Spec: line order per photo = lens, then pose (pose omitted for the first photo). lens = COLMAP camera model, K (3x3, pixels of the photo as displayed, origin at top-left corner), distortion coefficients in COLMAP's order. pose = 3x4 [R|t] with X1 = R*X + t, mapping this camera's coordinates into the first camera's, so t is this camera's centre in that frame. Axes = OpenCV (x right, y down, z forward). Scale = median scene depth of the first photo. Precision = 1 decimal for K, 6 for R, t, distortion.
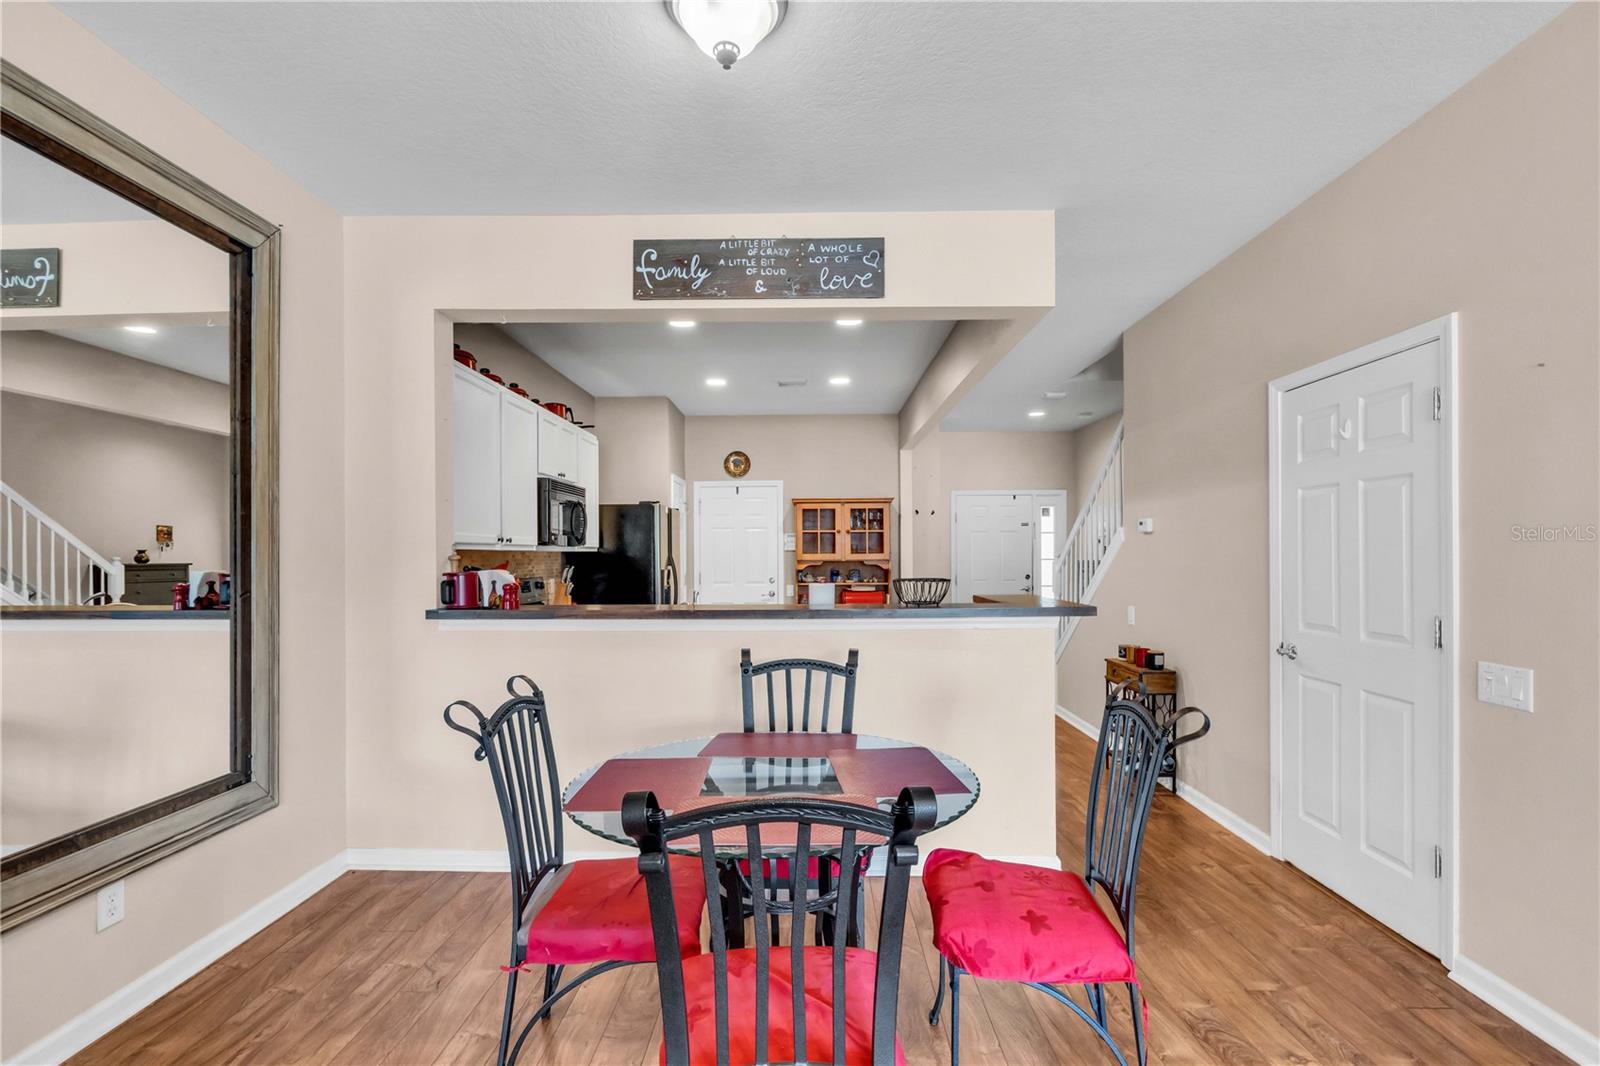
lens RADIAL K [[738.8, 0, 804.3], [0, 738.8, 556.5], [0, 0, 1]] dist [-0.005843, 0.002069]
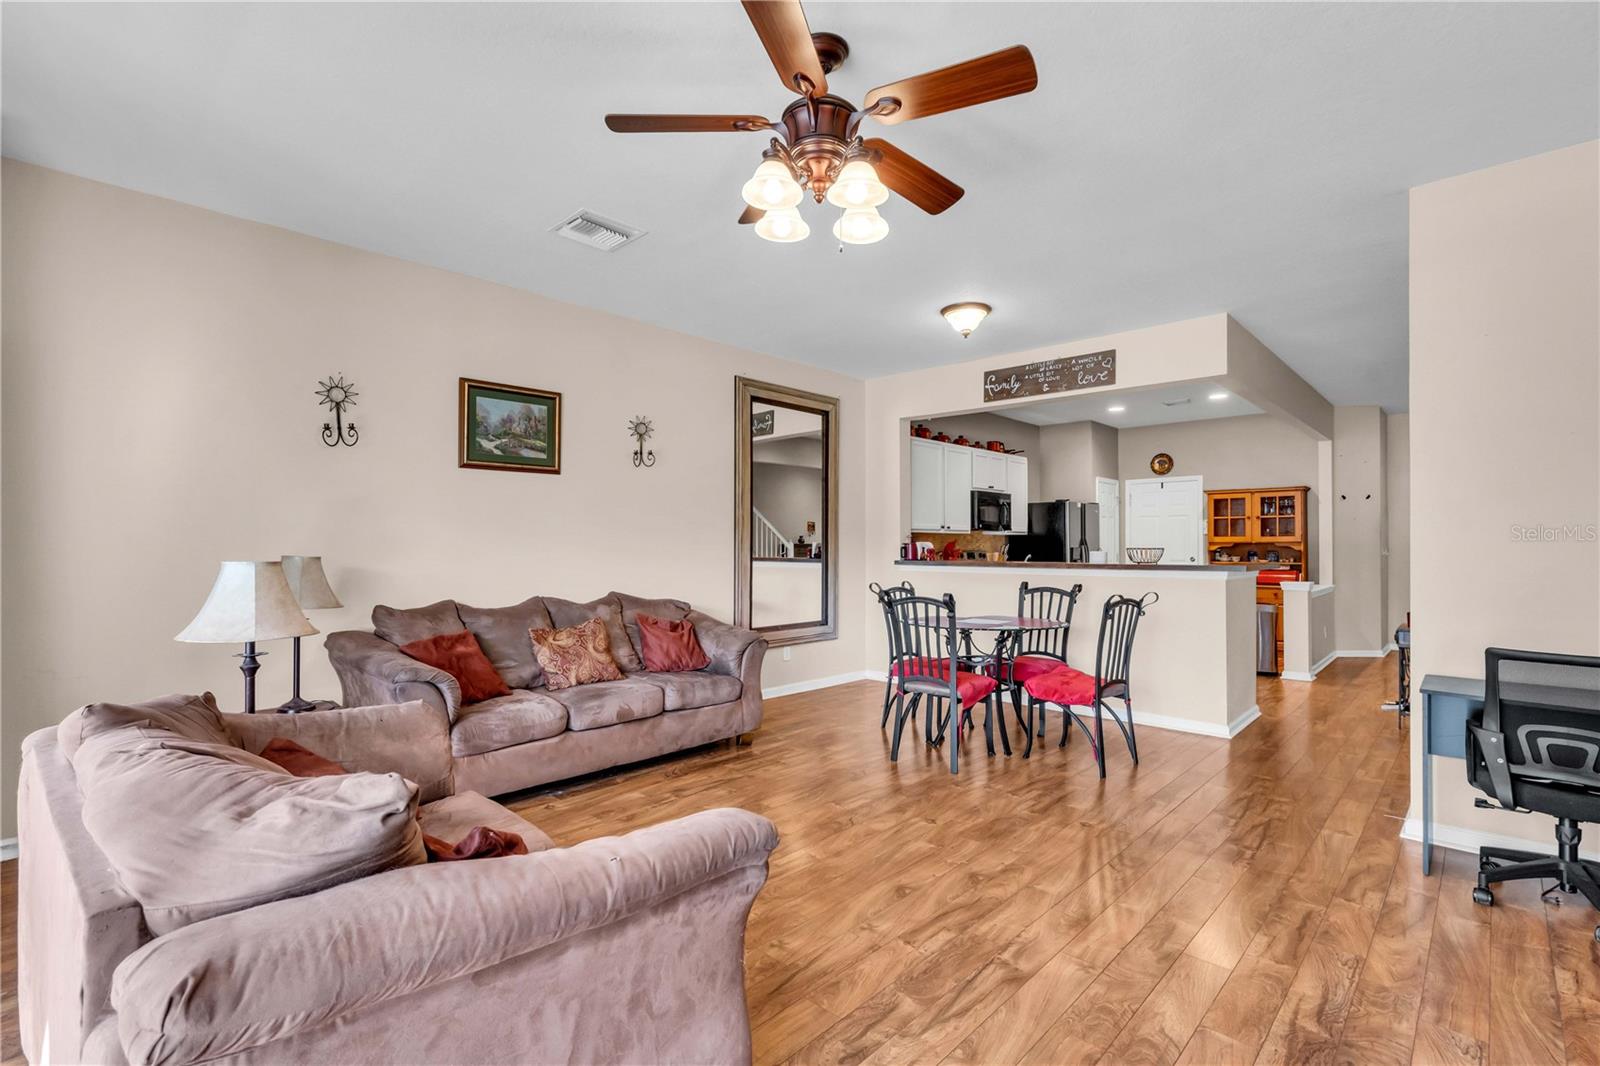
lens RADIAL K [[738.8, 0, 798.9], [0, 738.8, 543.6], [0, 0, 1]] dist [-0.005843, 0.002069]
pose [[0.733445, 0.004068, -0.679737, 0.576644], [-0.005311, 0.999986, 0.000255, 0.019586], [0.679728, 0.003423, 0.733456, -0.593555]]
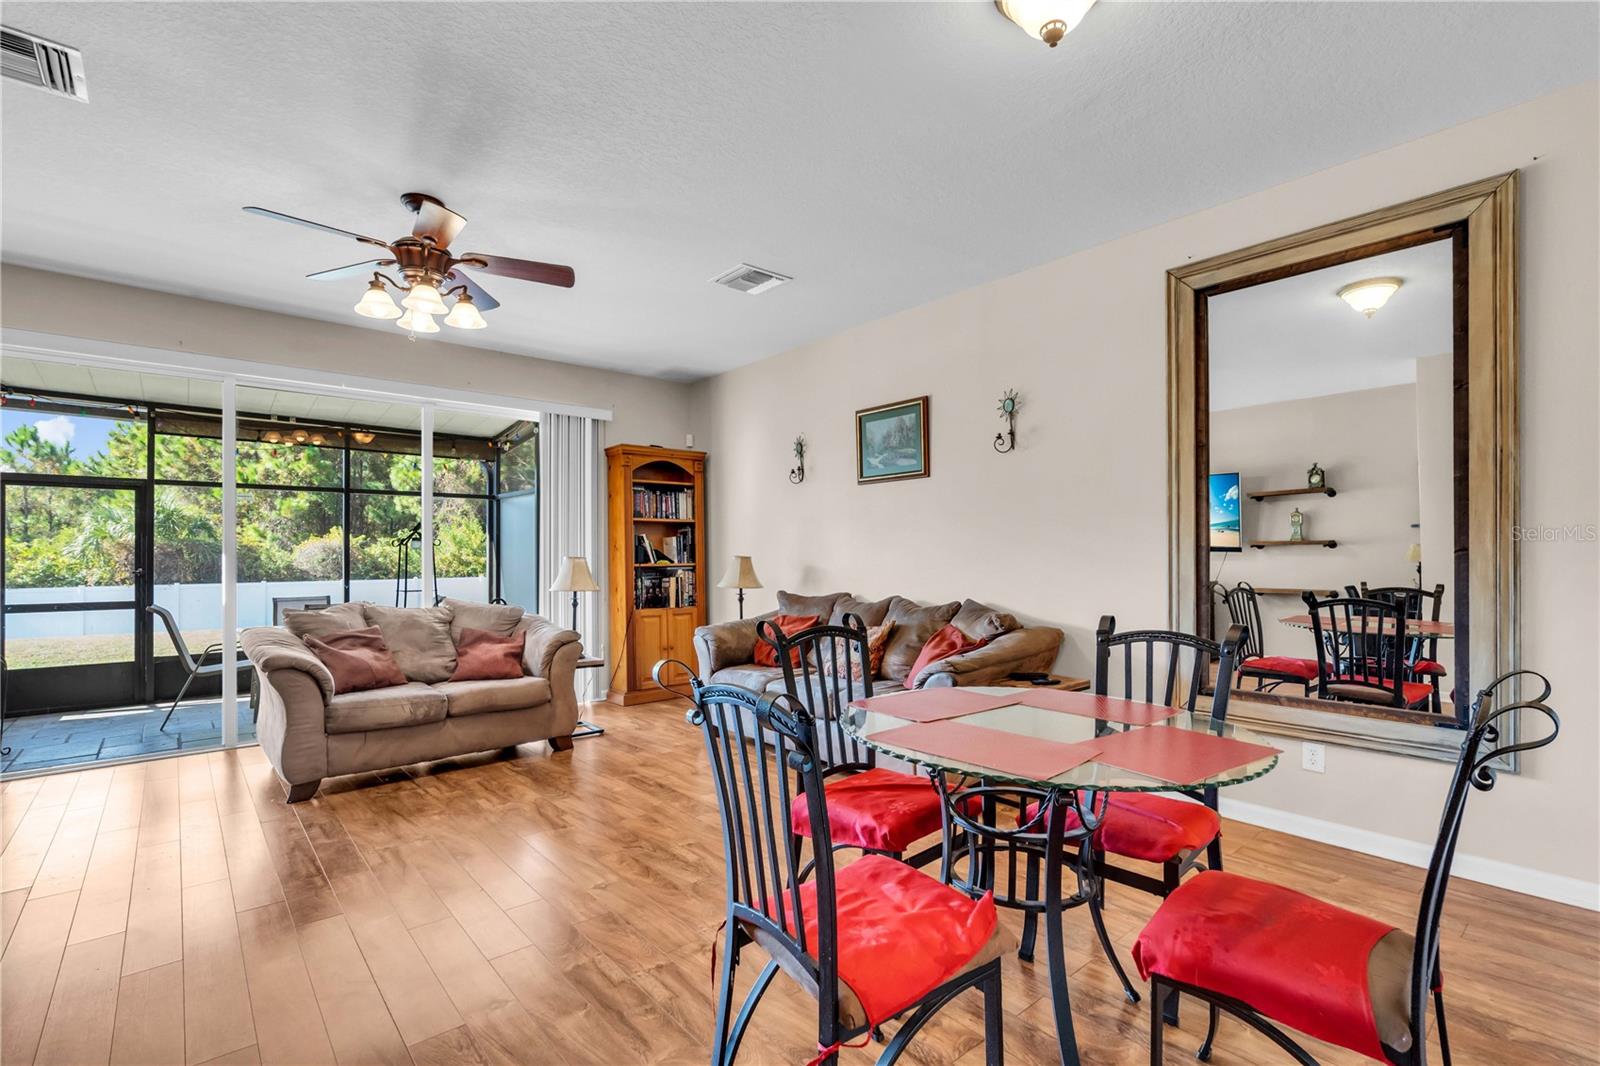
lens RADIAL K [[738.8, 0, 804.6], [0, 738.8, 546.7], [0, 0, 1]] dist [-0.005843, 0.002069]
pose [[-0.755443, 0.000836, -0.655213, 0.419074], [0.007134, 0.999950, -0.006948, 0.029630], [0.655175, -0.009923, -0.755412, 0.751974]]
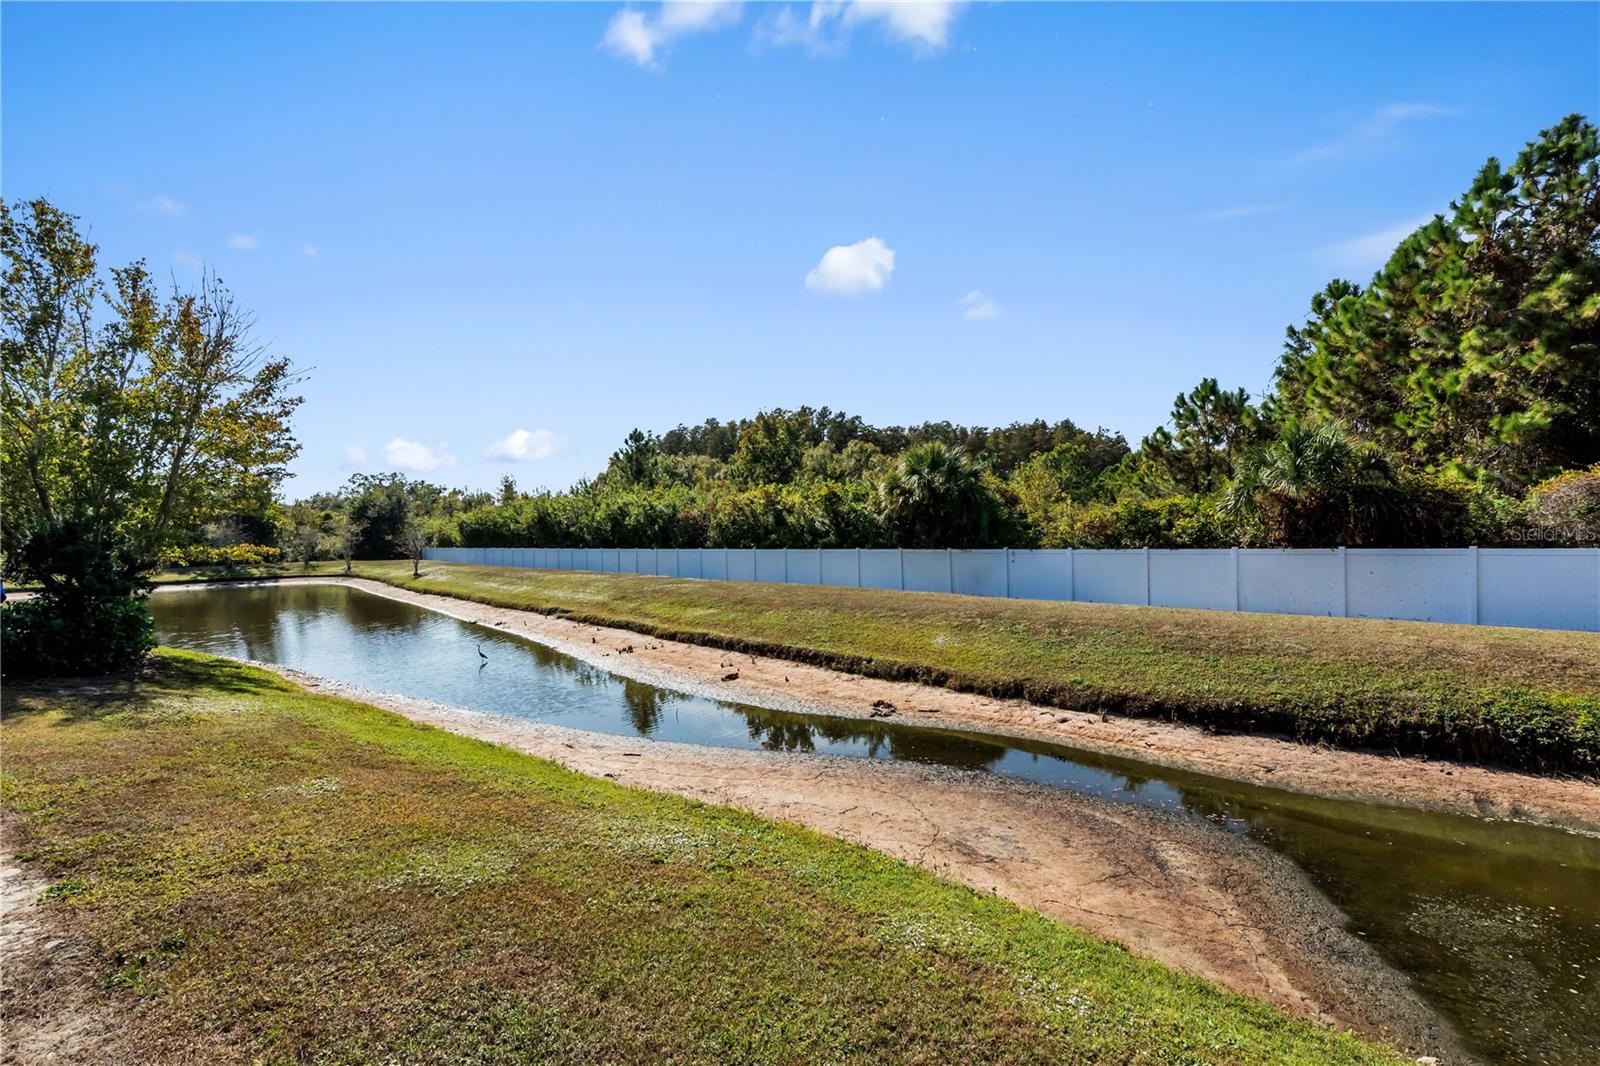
lens RADIAL K [[738.1, 0, 794.8], [0, 738.1, 538.0], [0, 0, 1]] dist [-0.011805, 0.003728]
pose [[-0.789342, 0.015669, 0.613754, 0.236009], [0.031152, 0.999409, 0.014550, 0.035399], [-0.613163, 0.030604, -0.789363, -1.836566]]
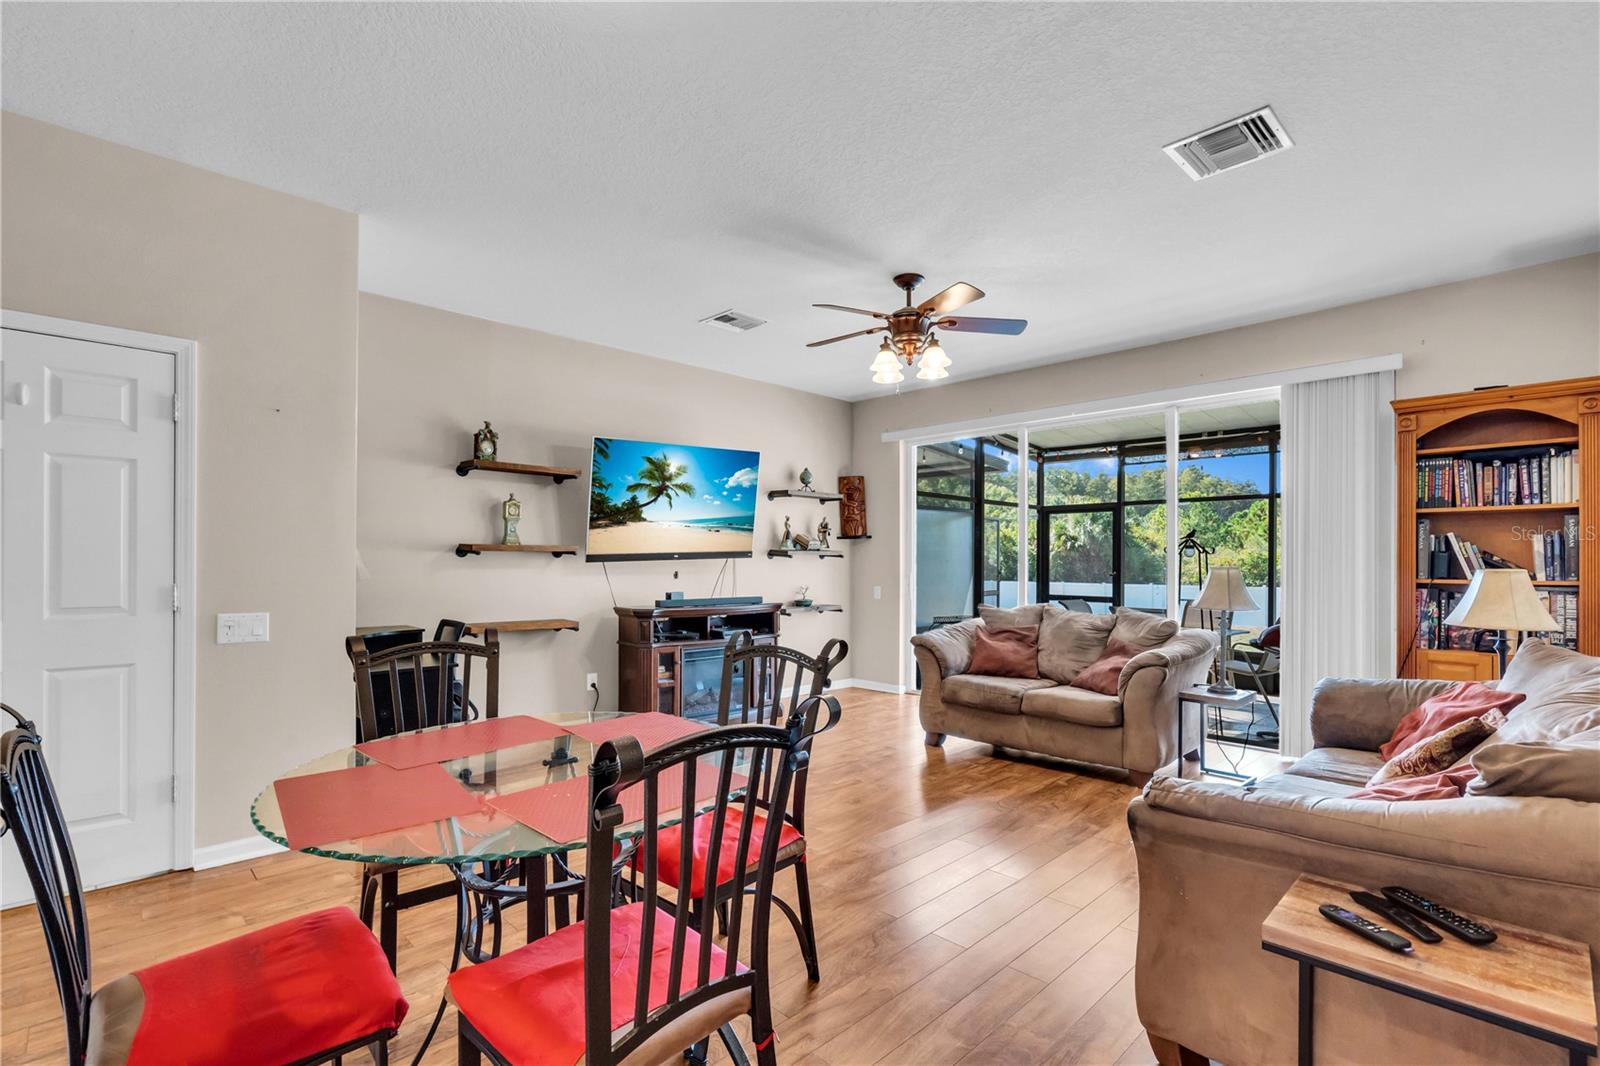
lens RADIAL K [[738.8, 0, 800.9], [0, 738.8, 560.5], [0, 0, 1]] dist [-0.005843, 0.002069]
pose [[-0.700684, 0.003314, 0.713464, -0.434086], [0.001572, 0.999994, -0.003102, 0.029105], [-0.713470, -0.001052, -0.700685, 0.668414]]
